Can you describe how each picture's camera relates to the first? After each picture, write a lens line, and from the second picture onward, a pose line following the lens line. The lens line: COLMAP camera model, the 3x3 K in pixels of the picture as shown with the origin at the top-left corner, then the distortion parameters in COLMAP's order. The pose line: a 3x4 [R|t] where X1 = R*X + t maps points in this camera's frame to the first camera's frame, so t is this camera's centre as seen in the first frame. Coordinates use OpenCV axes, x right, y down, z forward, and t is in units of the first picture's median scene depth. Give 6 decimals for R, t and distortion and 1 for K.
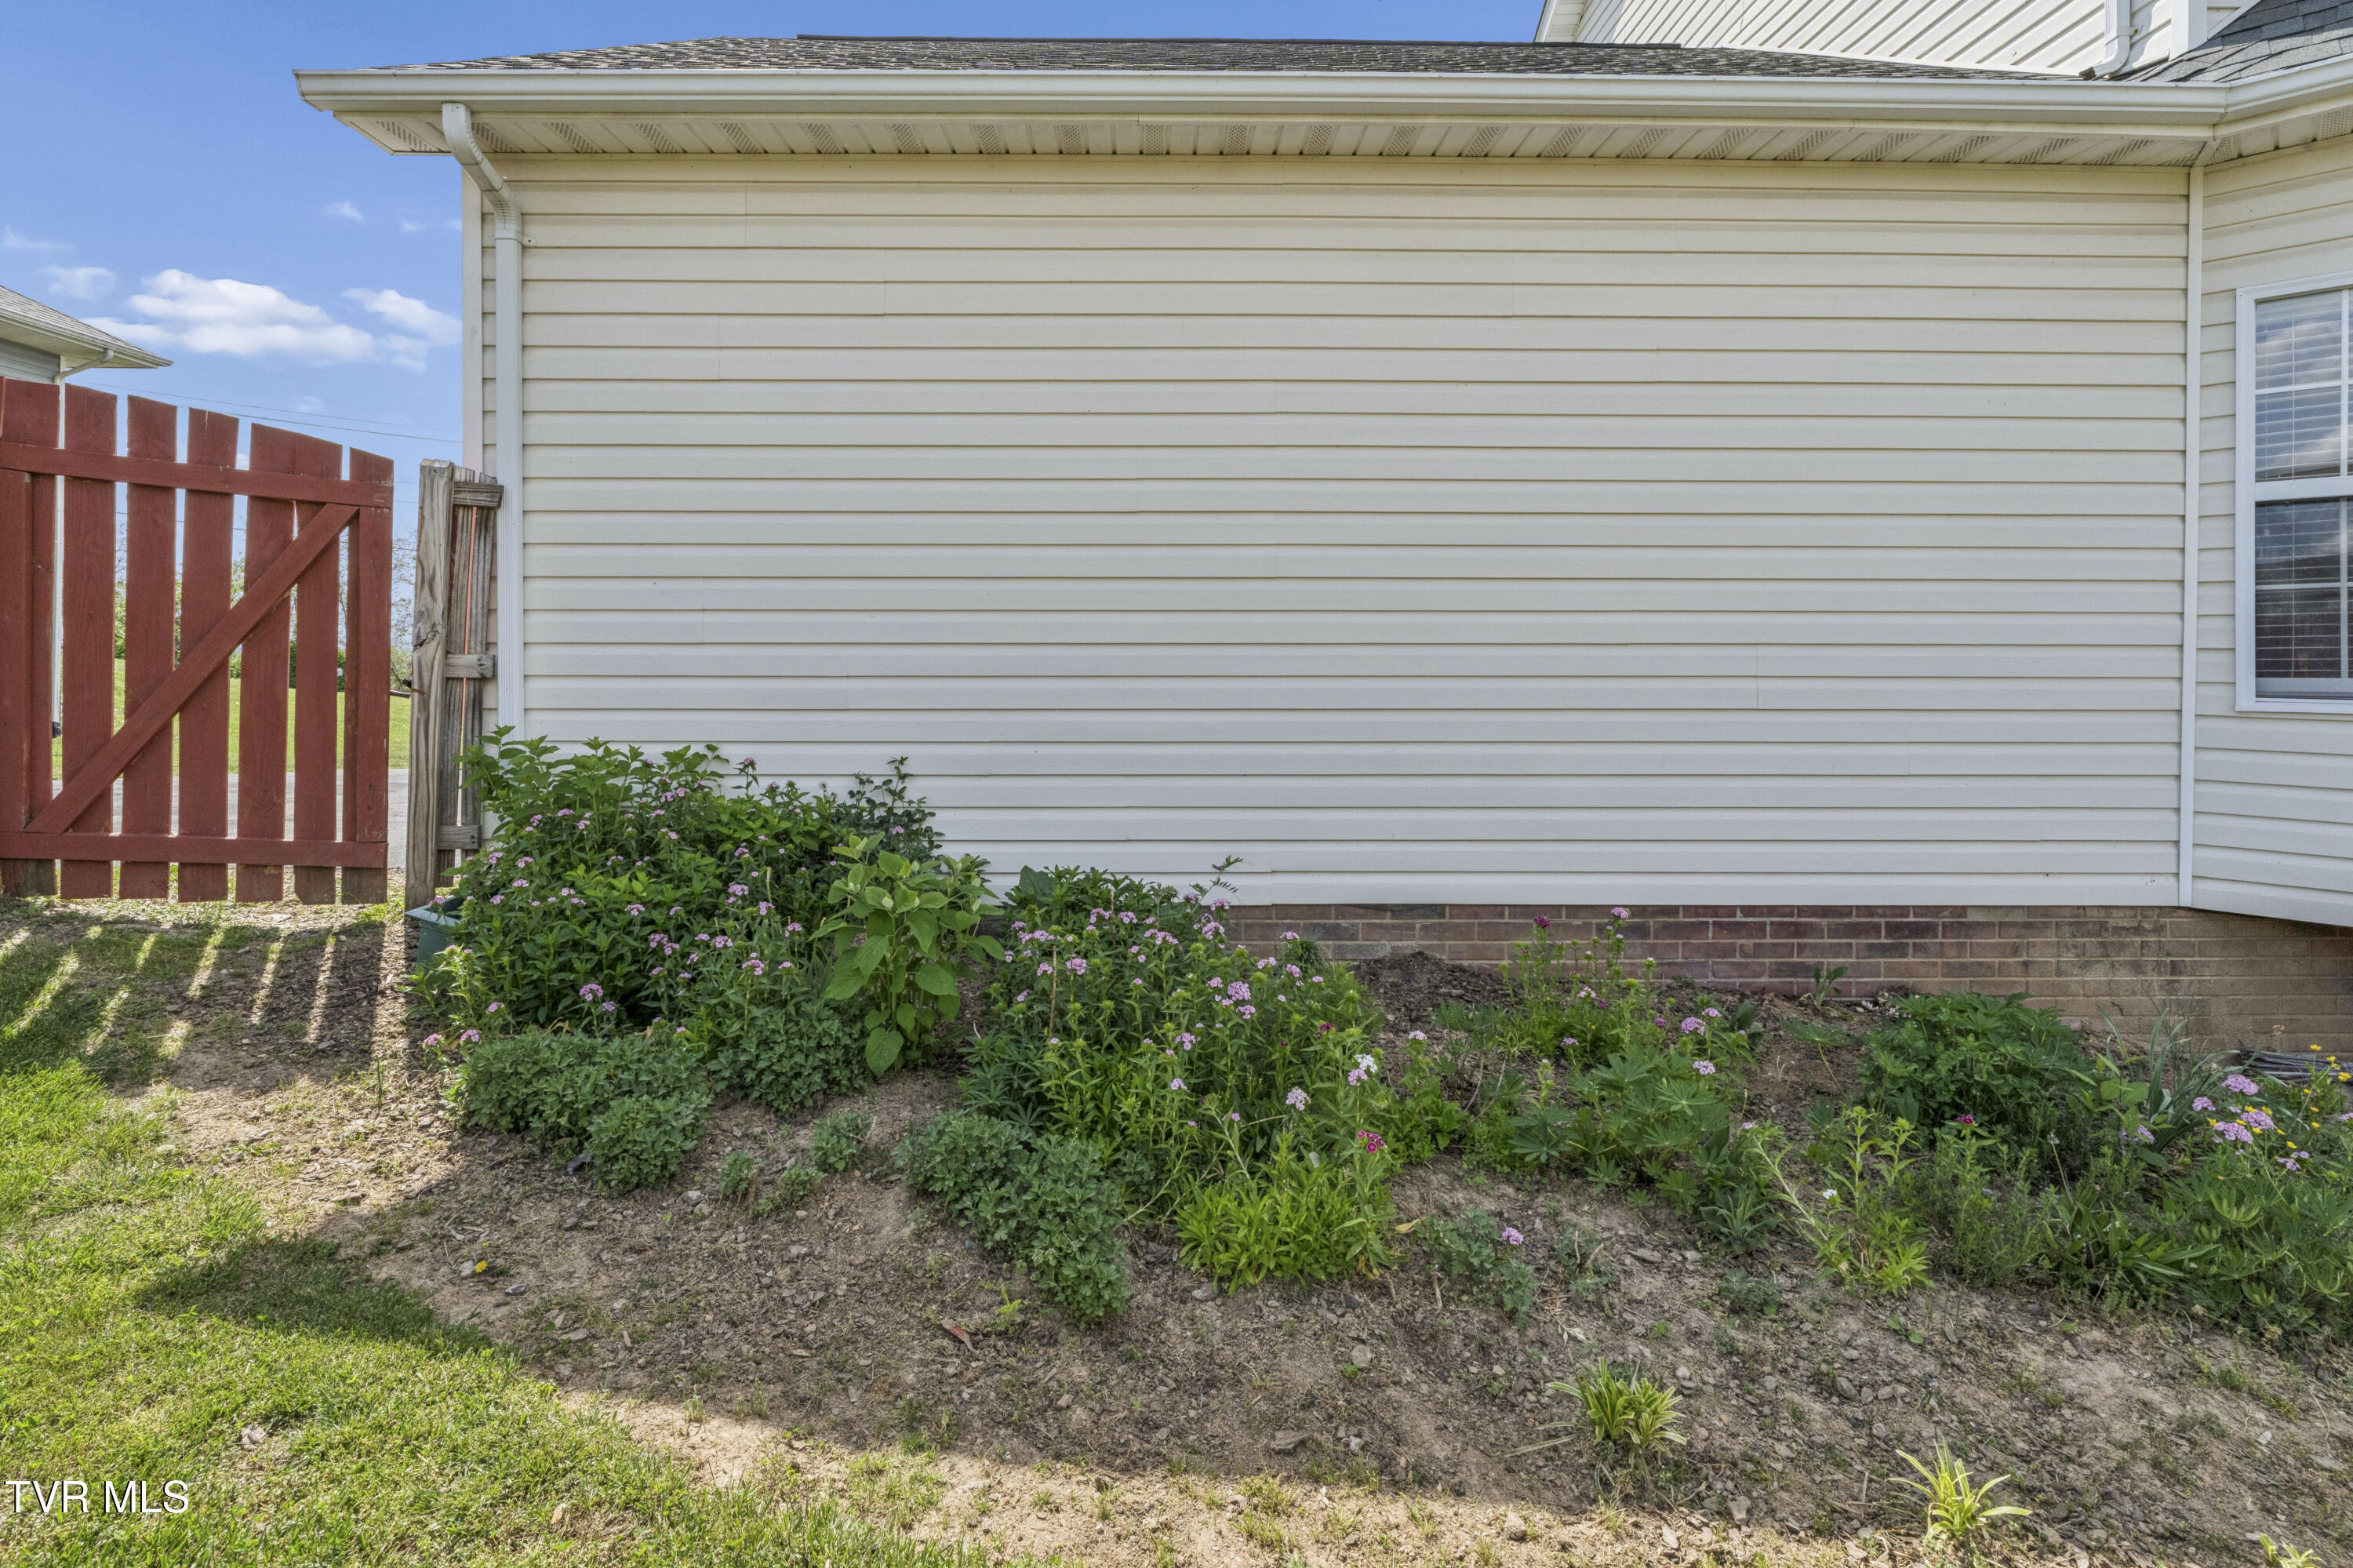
lens RADIAL K [[1098.0, 0, 1129.3], [0, 1098.0, 697.1], [0, 0, 1]] dist [0.001128, 0.000125]
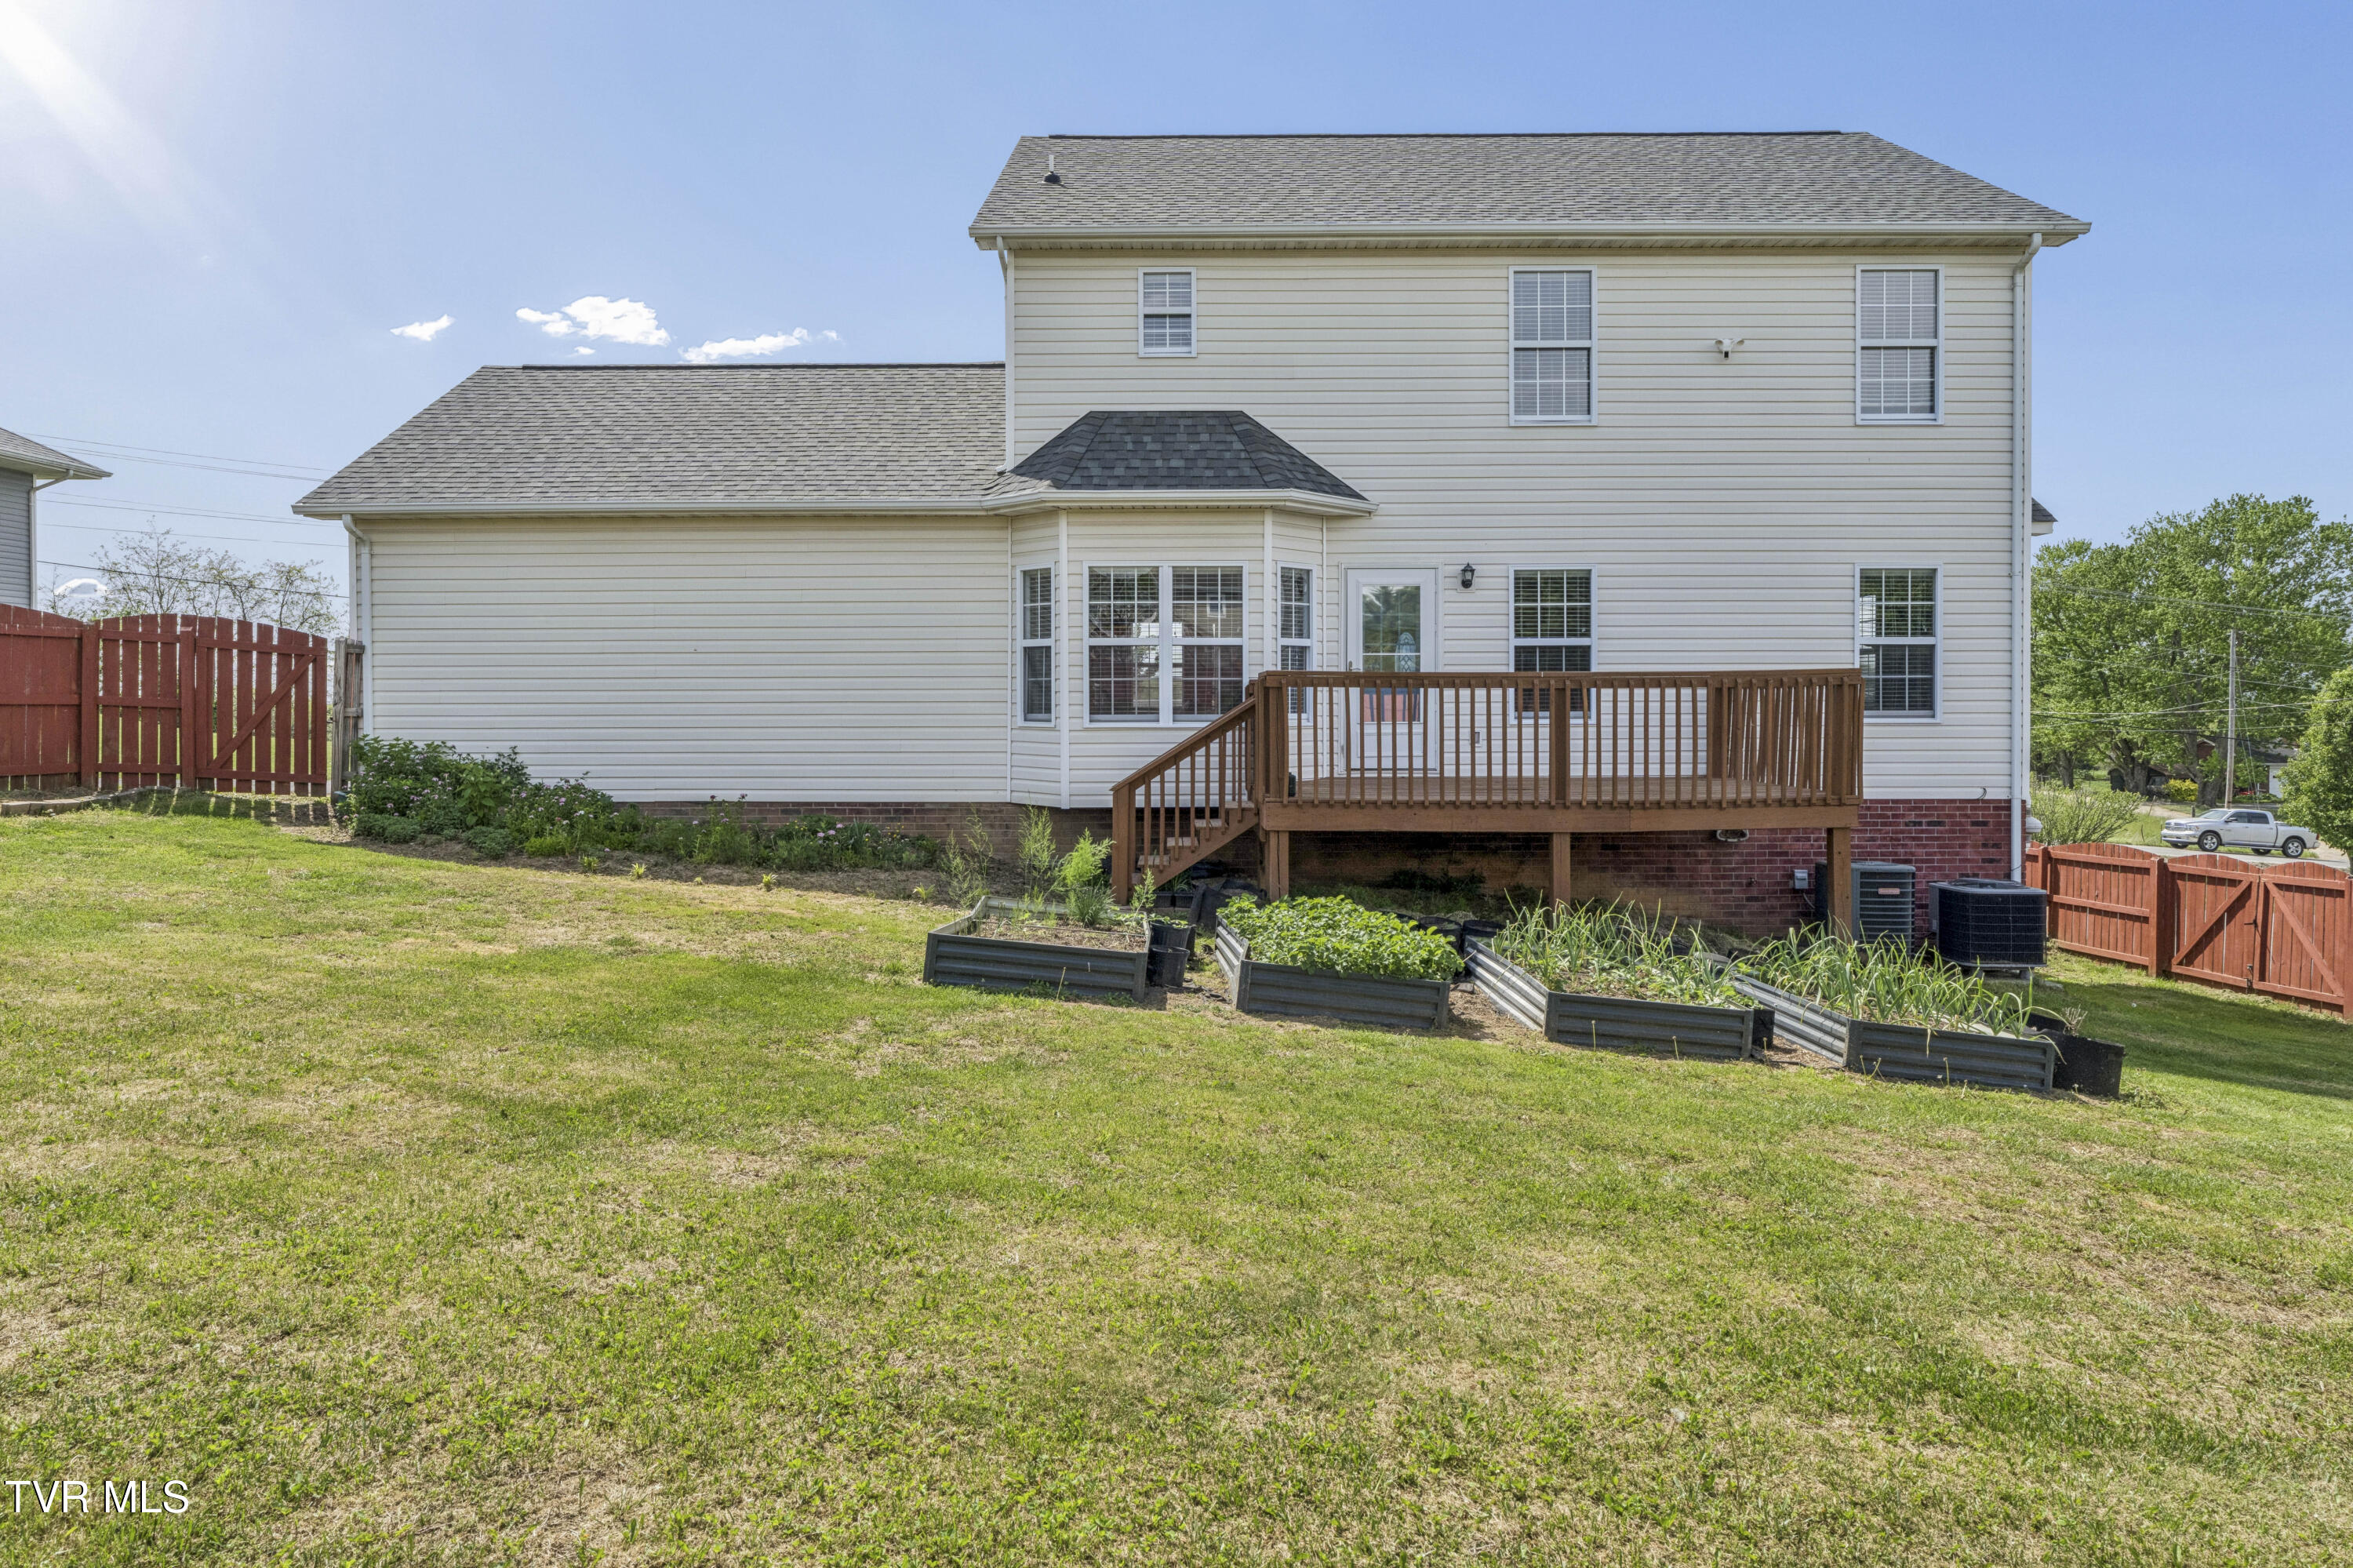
lens RADIAL K [[1475.7, 0, 1178.5], [0, 1475.7, 777.2], [0, 0, 1]] dist [-0.002355, 0.000052]
pose [[0.999700, -0.003424, -0.024243, 1.550228], [0.003712, 0.999923, 0.011875, 0.098317], [0.024201, -0.011962, 0.999636, -2.636553]]
